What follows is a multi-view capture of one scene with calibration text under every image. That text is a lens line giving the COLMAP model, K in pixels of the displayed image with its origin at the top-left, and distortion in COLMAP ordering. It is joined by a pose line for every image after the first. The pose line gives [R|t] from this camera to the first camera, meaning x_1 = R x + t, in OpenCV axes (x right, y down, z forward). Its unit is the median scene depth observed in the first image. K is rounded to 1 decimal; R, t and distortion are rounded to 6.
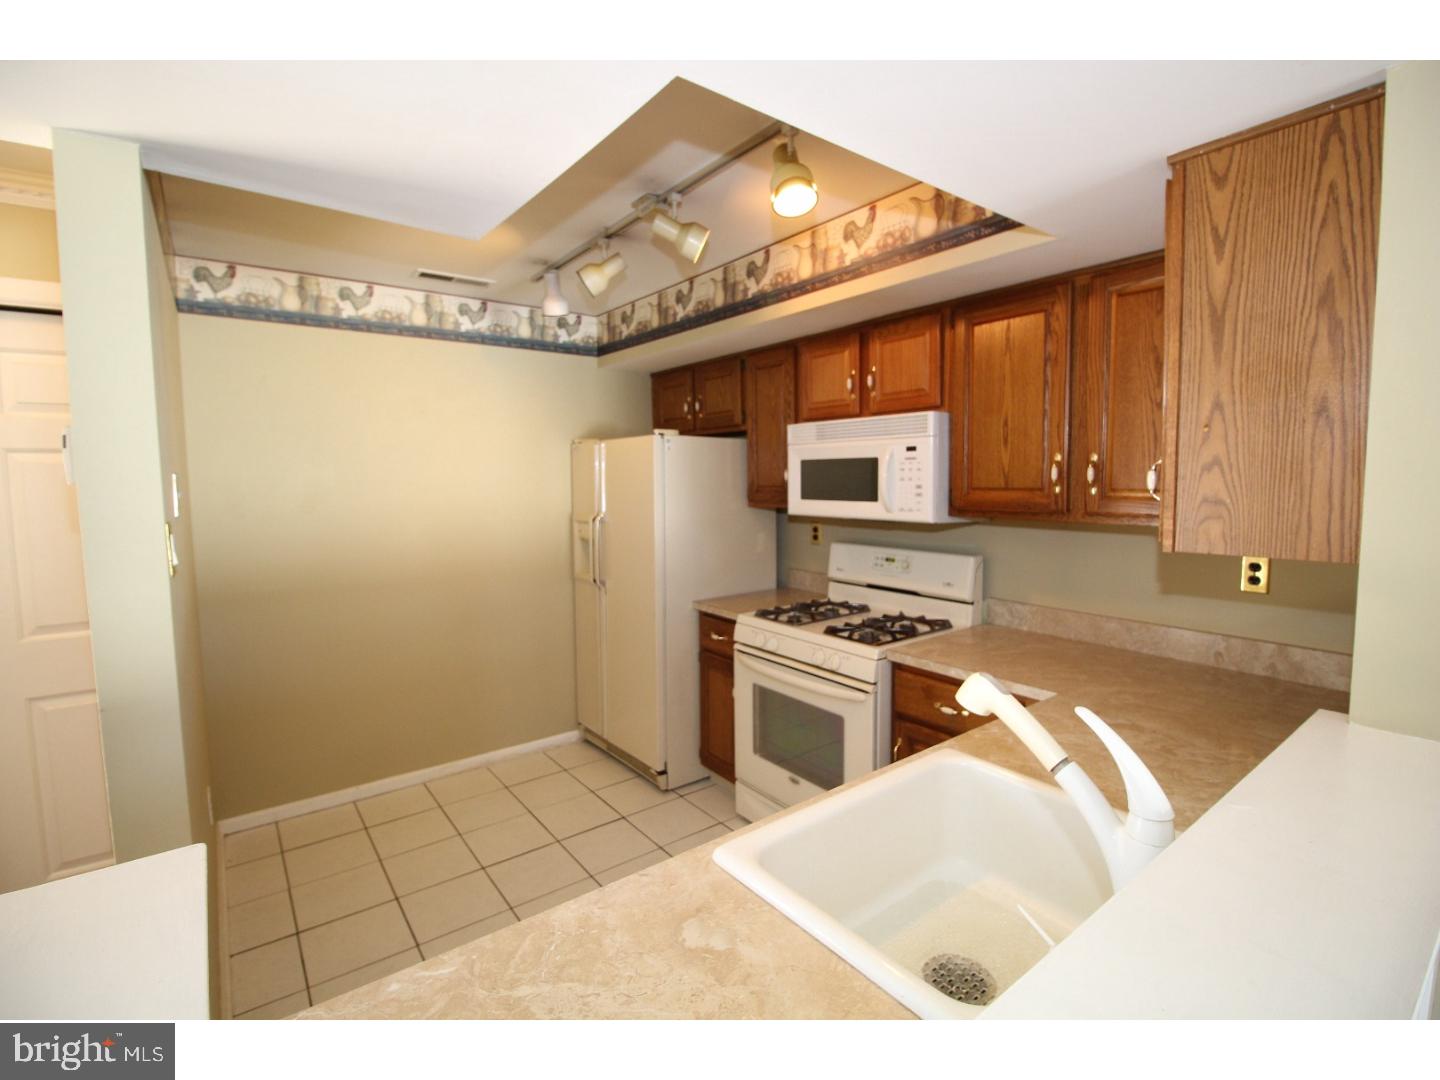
lens RADIAL K [[666.2, 0, 717.3], [0, 666.2, 530.6], [0, 0, 1]] dist [-0.001388, -0.012331]
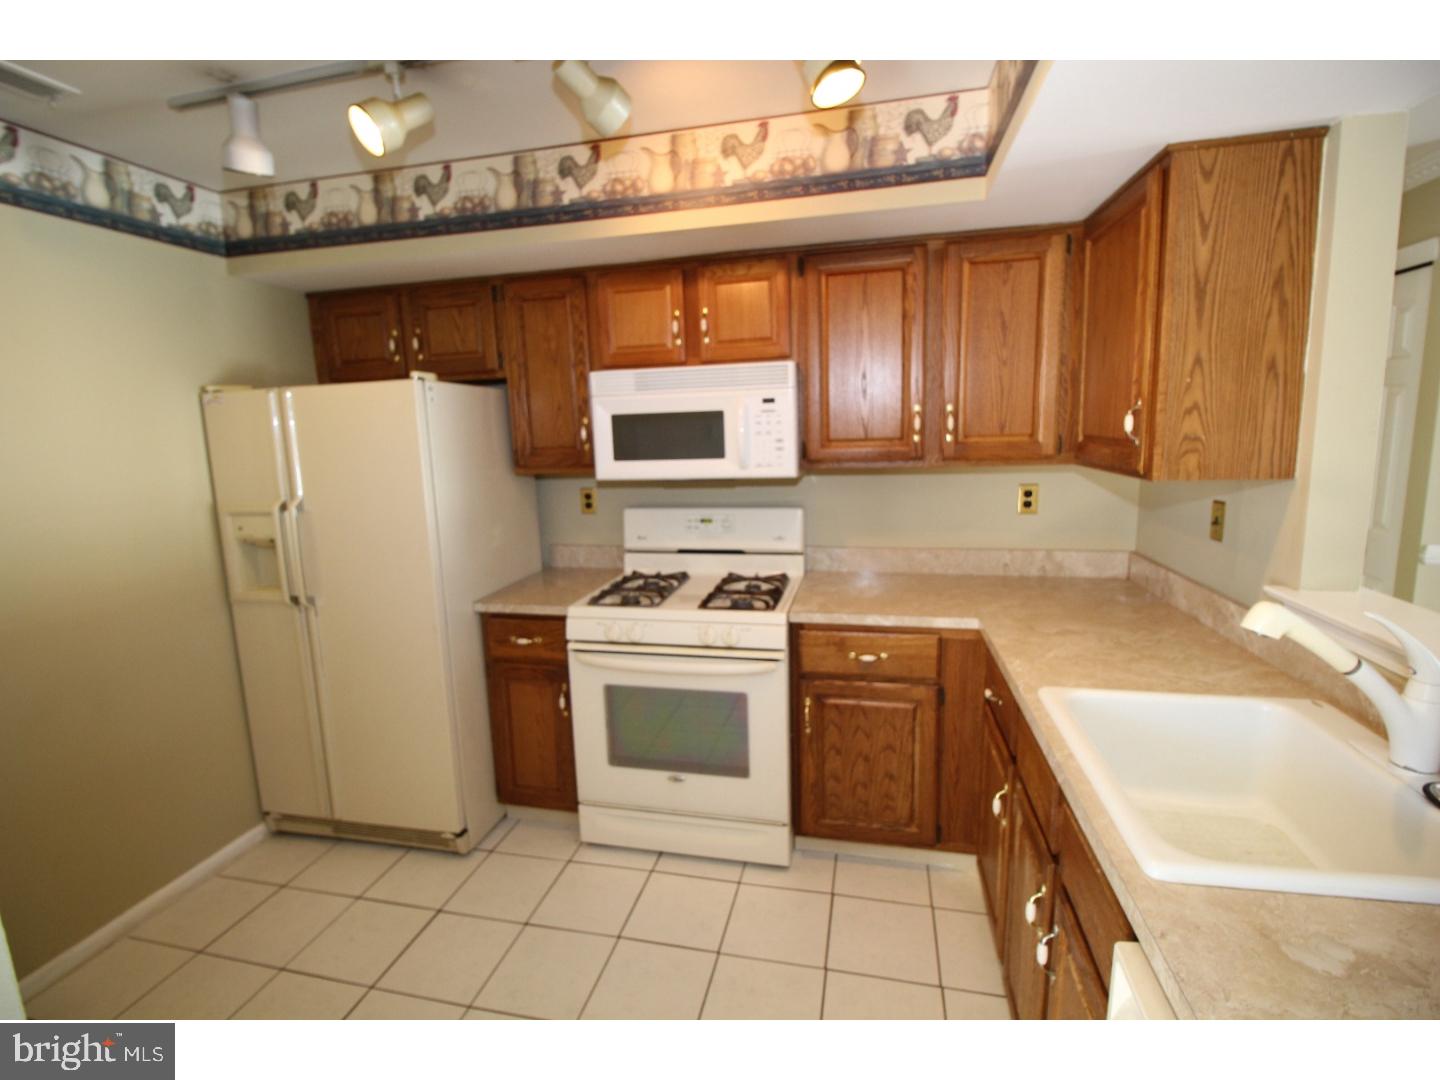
lens RADIAL K [[666.2, 0, 717.3], [0, 666.2, 530.6], [0, 0, 1]] dist [-0.001388, -0.012331]
pose [[0.766989, -0.111856, 0.631836, -0.365398], [0.076703, 0.993611, 0.082792, -0.021247], [-0.637060, -0.015037, 0.770668, 0.292261]]
